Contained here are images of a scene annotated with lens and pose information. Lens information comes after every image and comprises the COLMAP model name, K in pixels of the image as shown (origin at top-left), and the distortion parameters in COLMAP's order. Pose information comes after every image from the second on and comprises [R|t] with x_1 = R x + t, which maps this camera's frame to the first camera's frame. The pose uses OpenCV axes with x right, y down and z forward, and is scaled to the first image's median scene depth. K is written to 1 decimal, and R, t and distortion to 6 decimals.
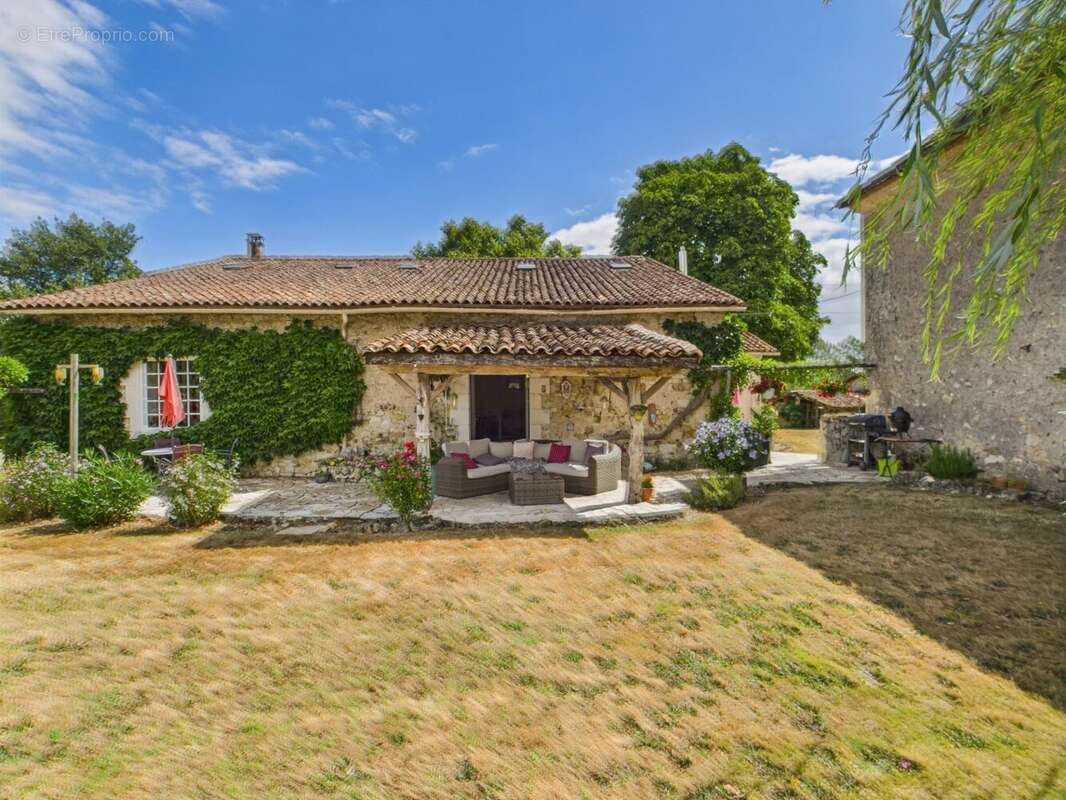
lens RADIAL K [[742.4, 0, 533.0], [0, 742.4, 400.0], [0, 0, 1]] dist [0.106277, -0.126397]
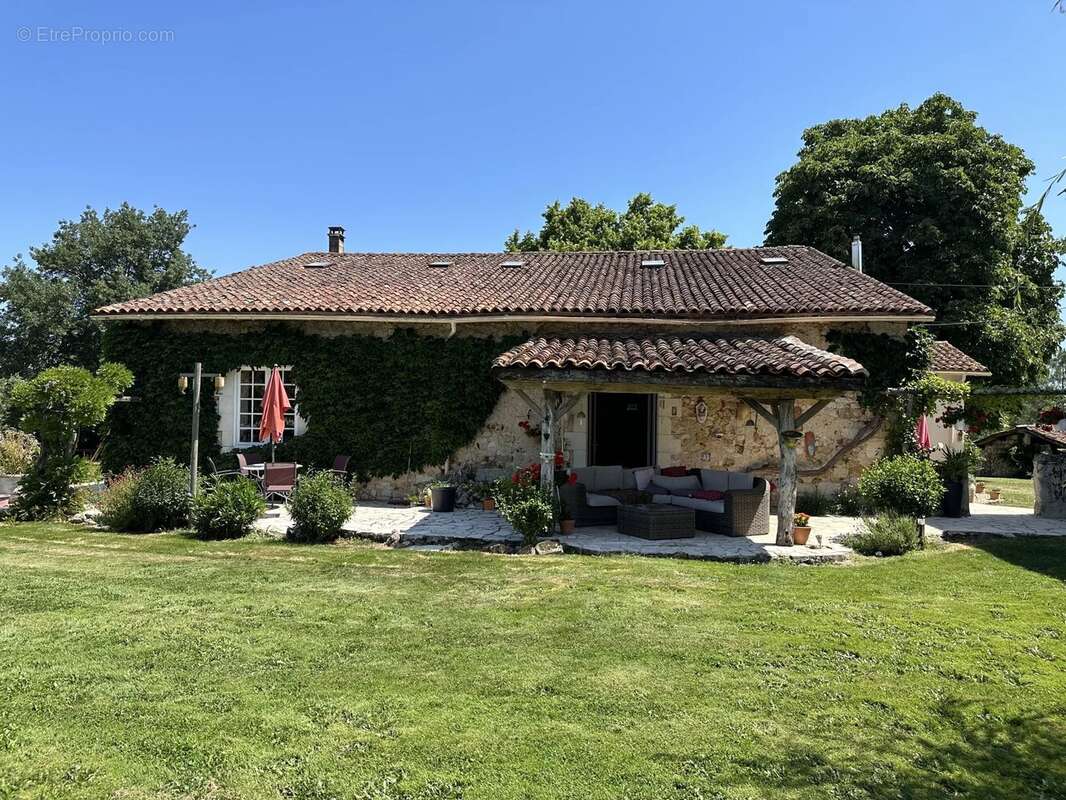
lens RADIAL K [[742.4, 0, 533.0], [0, 742.4, 400.0], [0, 0, 1]] dist [0.106277, -0.126397]
pose [[0.981902, 0.023946, -0.187868, 0.015079], [-0.028285, 0.999391, -0.020452, -0.005643], [0.187264, 0.025396, 0.981981, 0.128786]]
